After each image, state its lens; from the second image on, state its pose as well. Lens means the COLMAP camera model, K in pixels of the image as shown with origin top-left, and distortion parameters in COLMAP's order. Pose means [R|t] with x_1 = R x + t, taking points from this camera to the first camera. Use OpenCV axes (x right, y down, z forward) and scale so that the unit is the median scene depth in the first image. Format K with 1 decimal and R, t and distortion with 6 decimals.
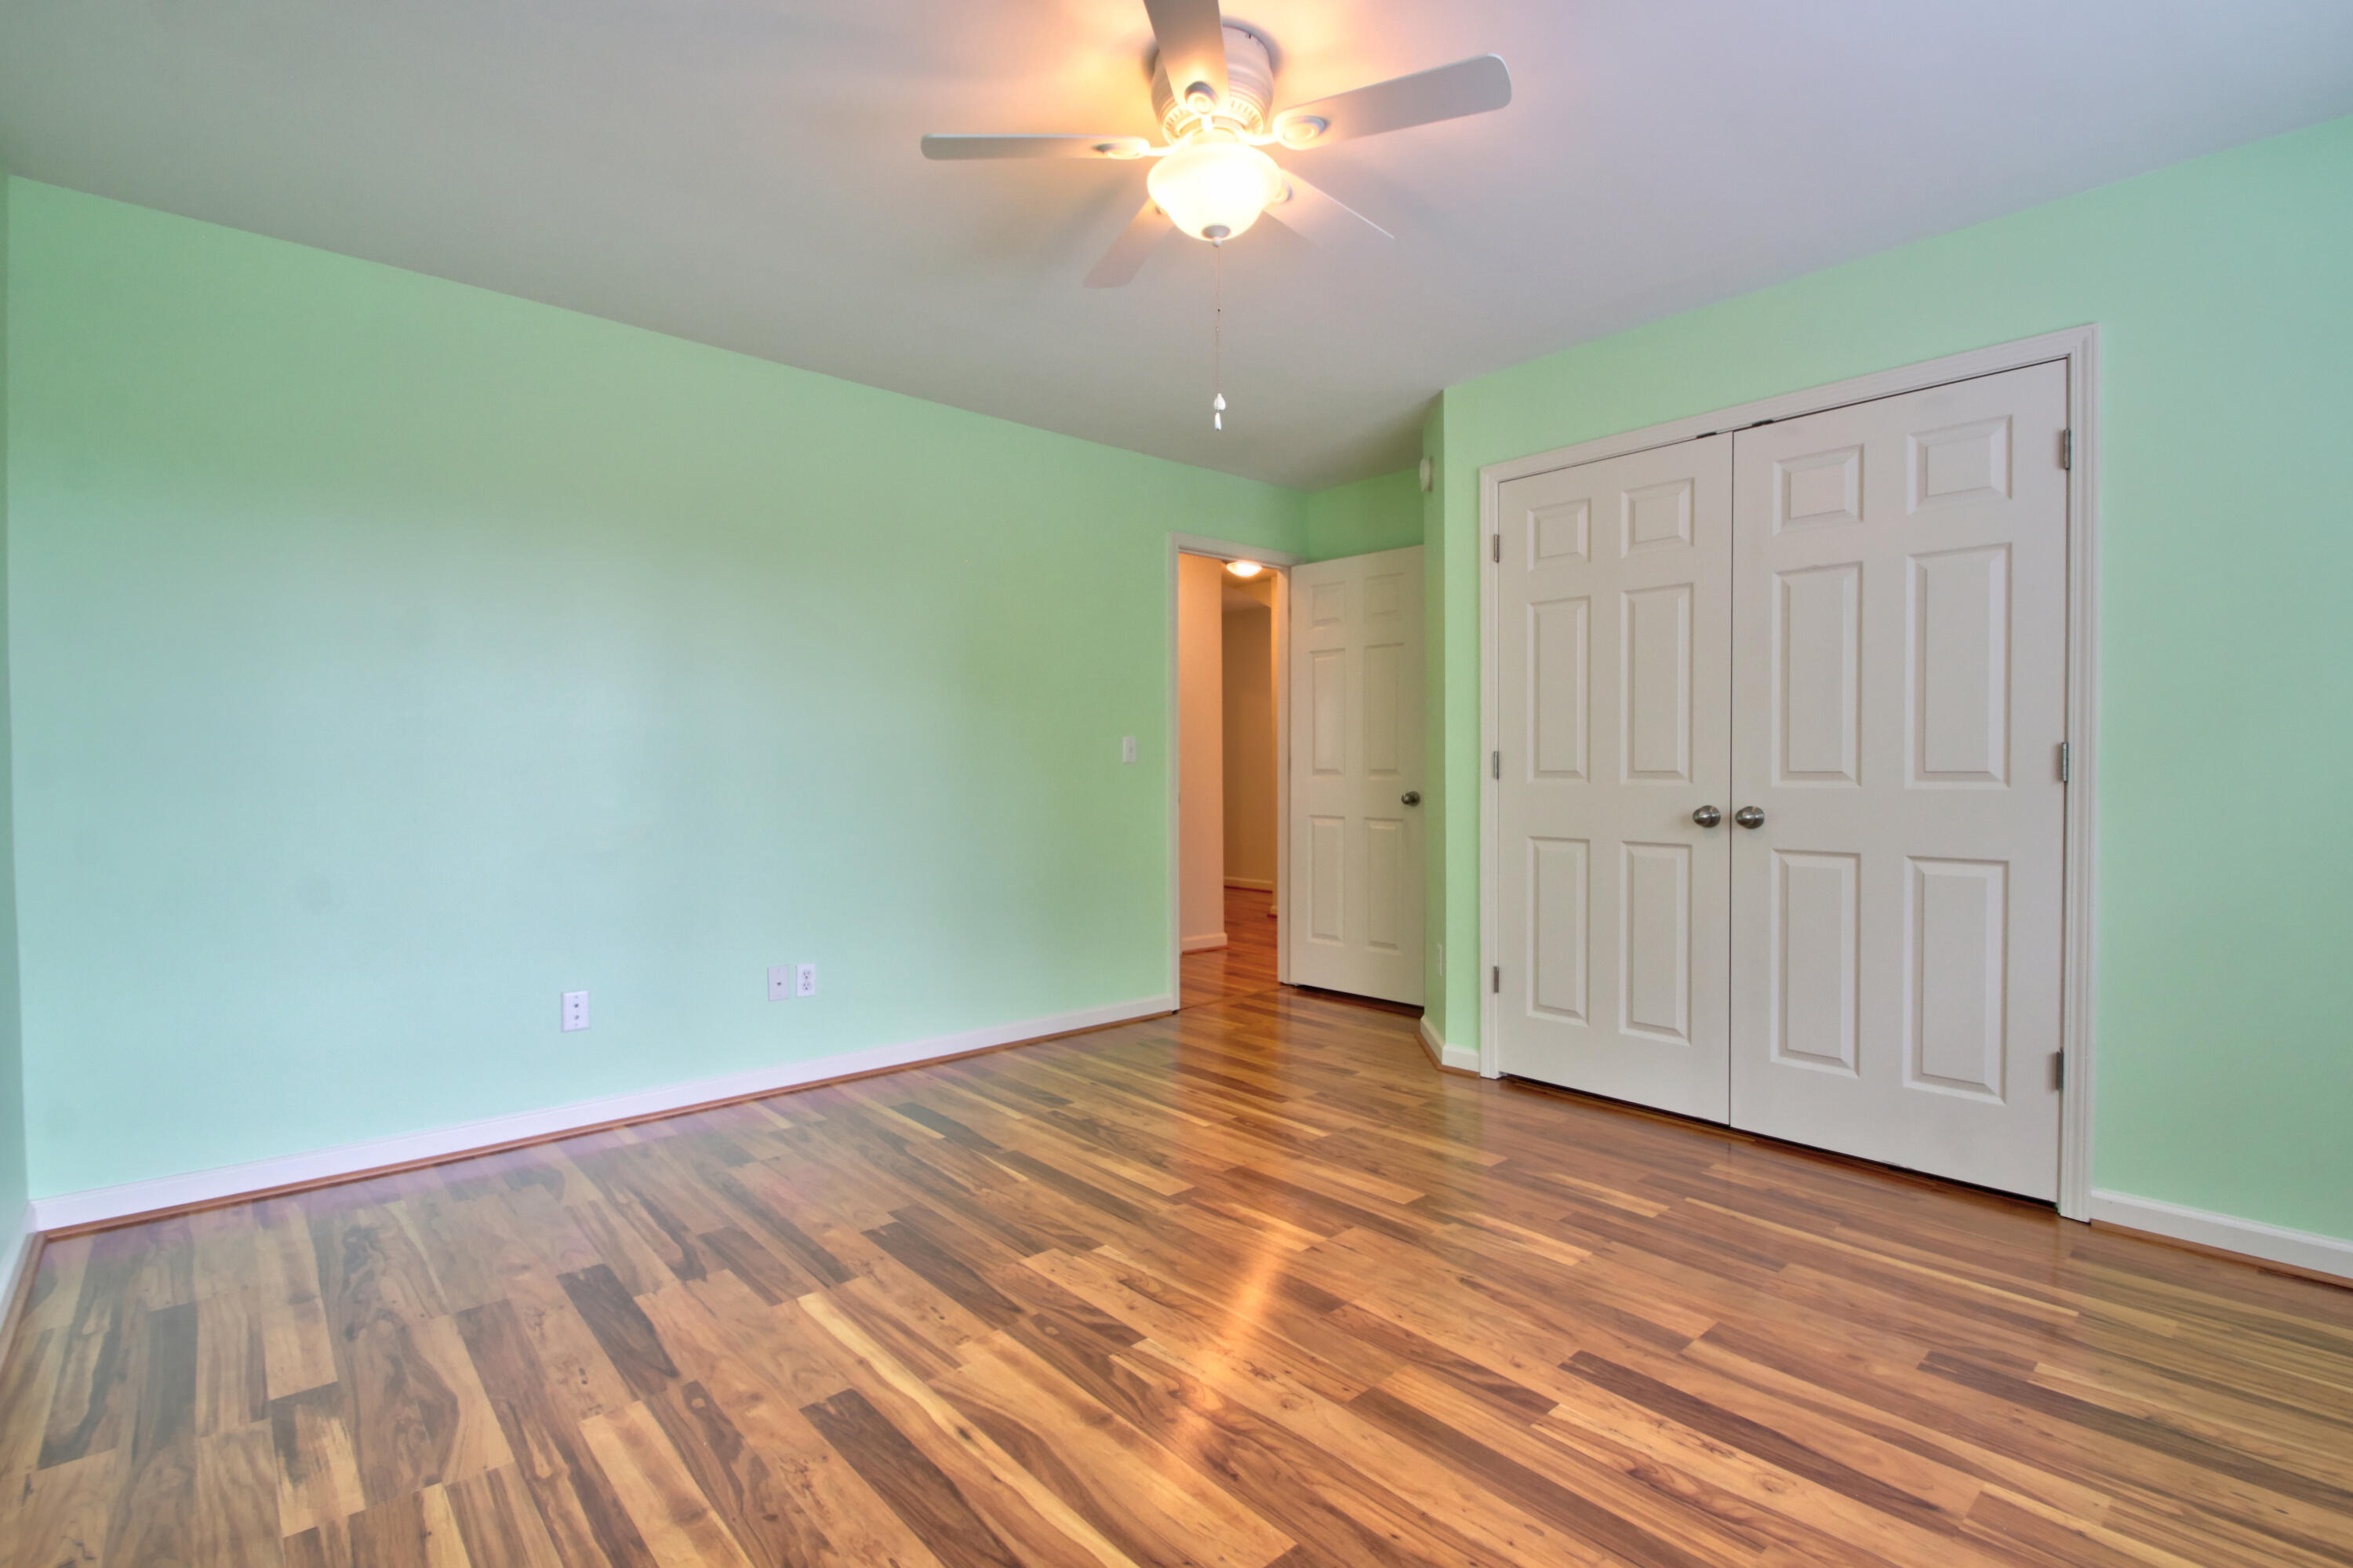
lens RADIAL K [[1081.8, 0, 1177.7], [0, 1081.8, 785.2], [0, 0, 1]] dist [0.013608, -0.018777]
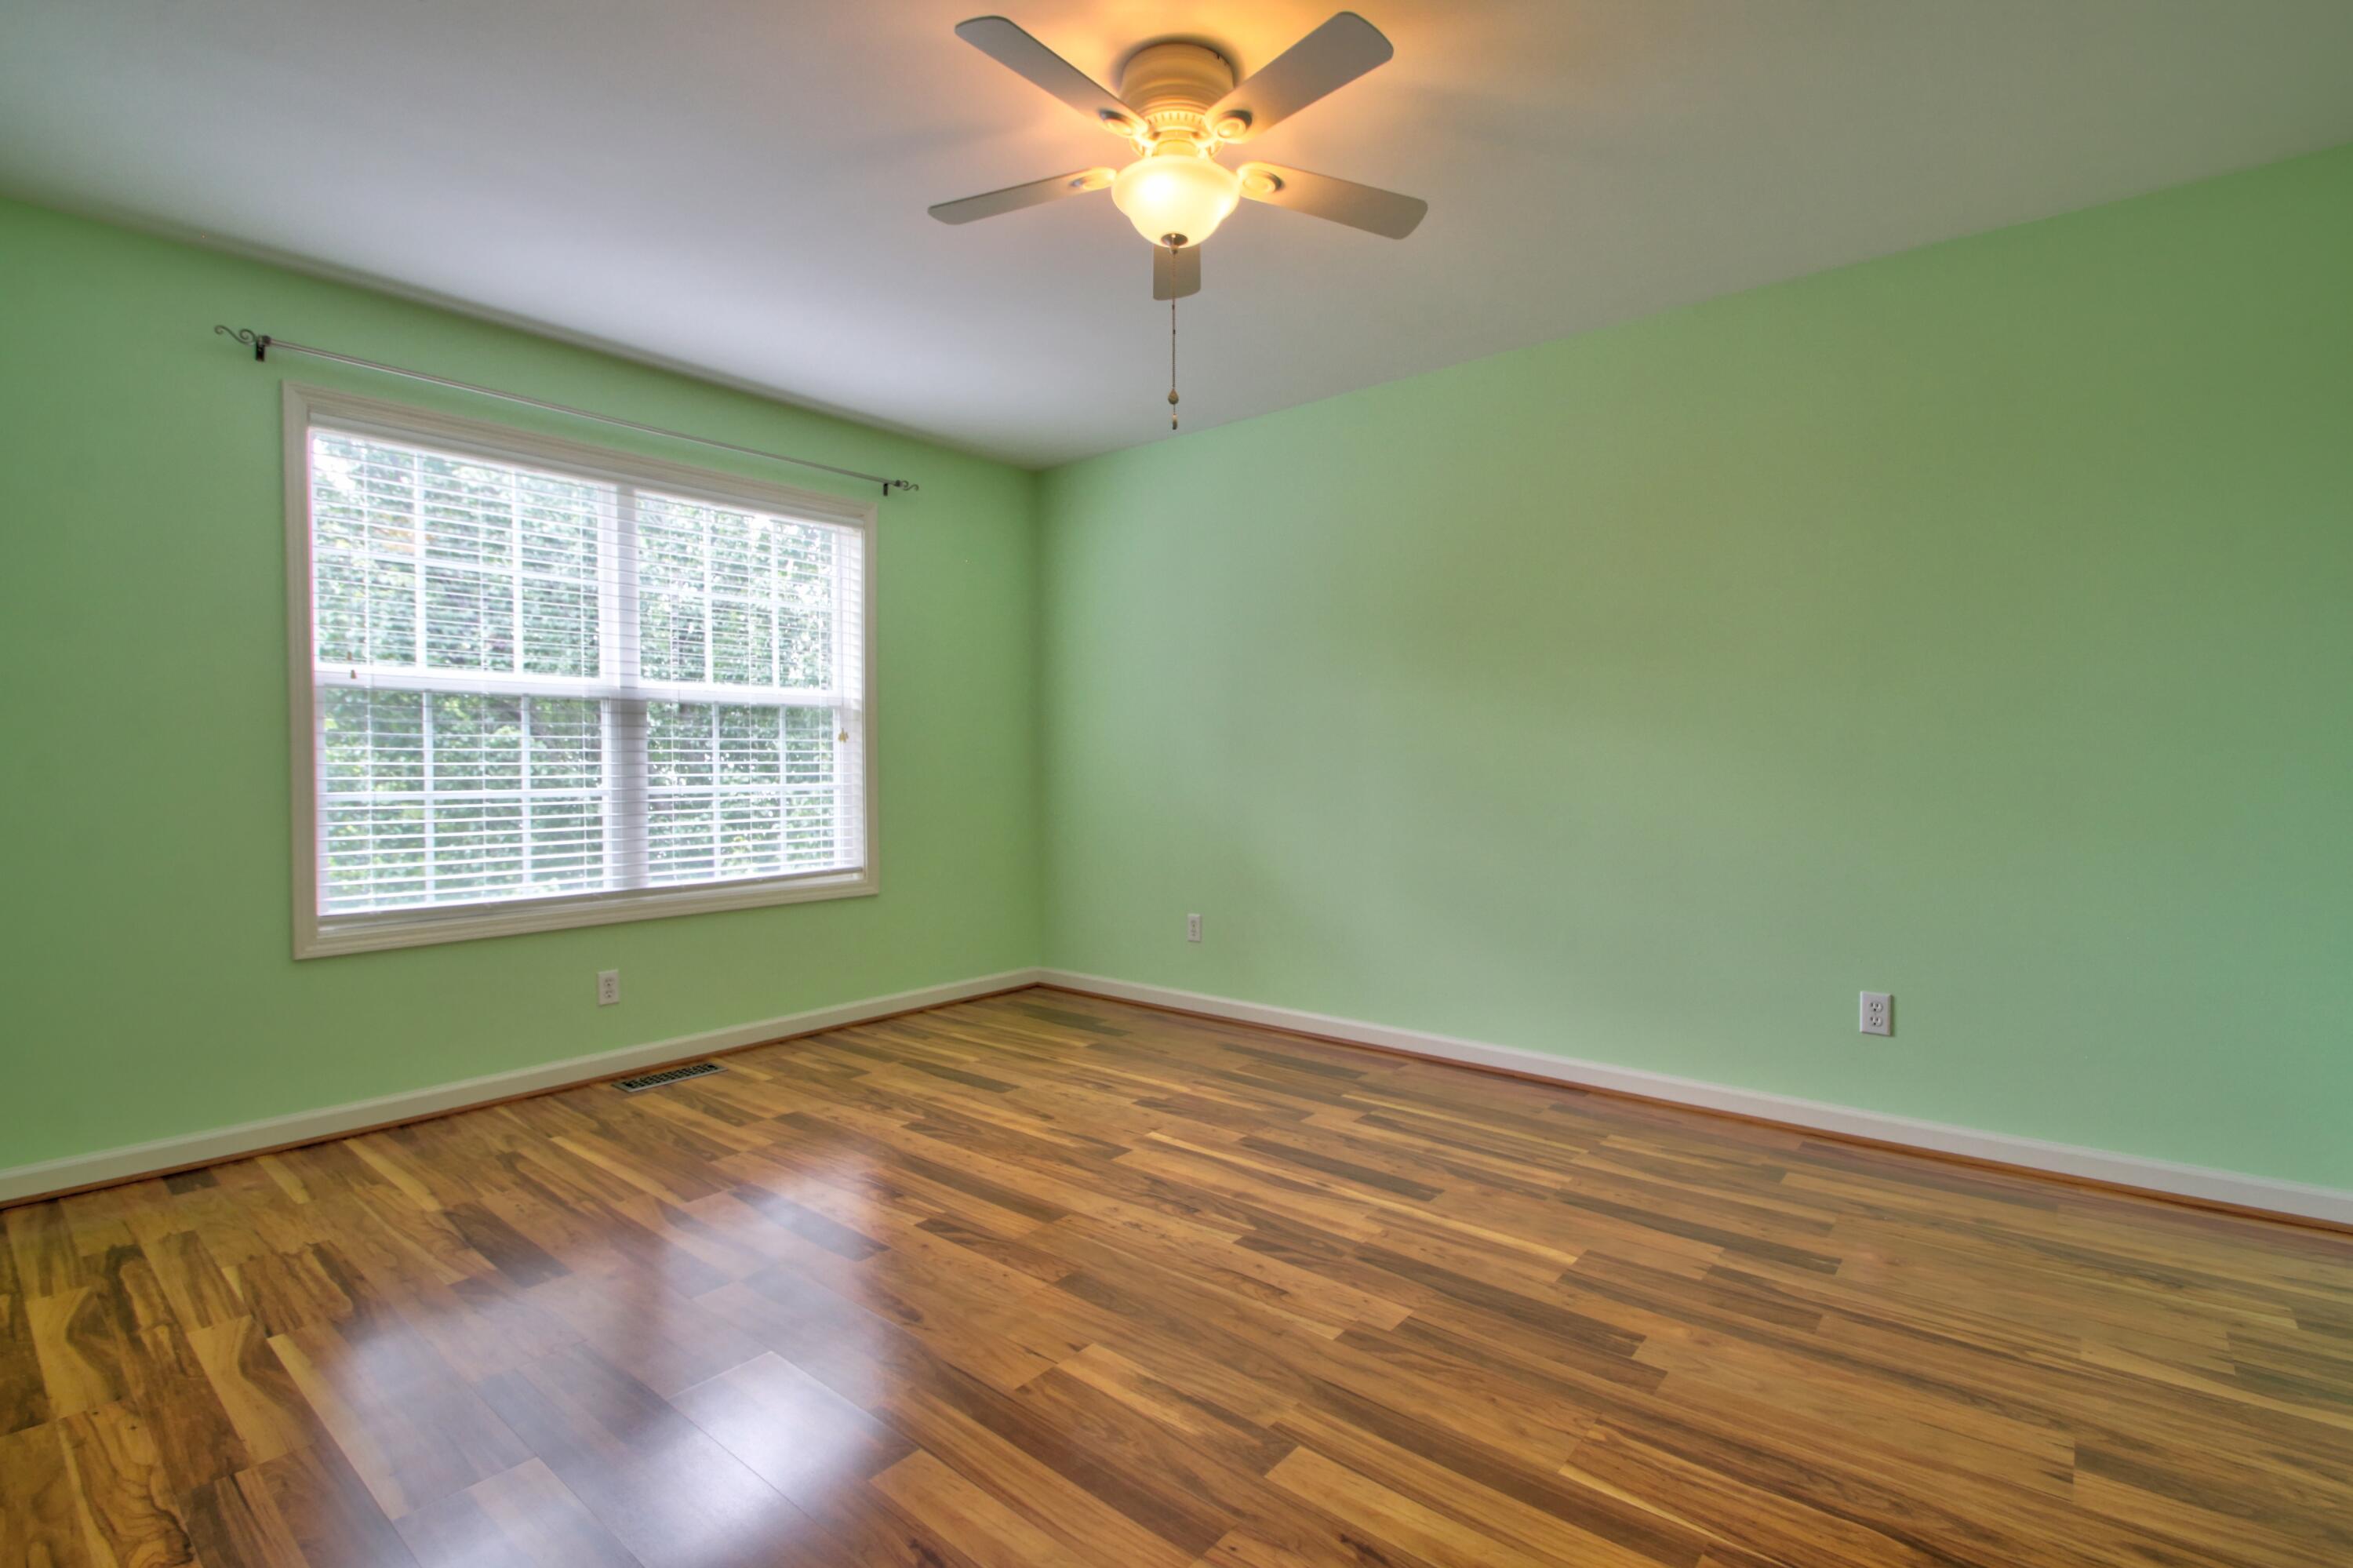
lens RADIAL K [[1081.8, 0, 1177.7], [0, 1081.8, 785.2], [0, 0, 1]] dist [0.013608, -0.018777]
pose [[-0.989349, 0.008383, -0.145324, 0.185028], [0.003221, 0.999357, 0.035720, -0.022084], [0.145530, 0.034872, -0.988739, 2.014586]]
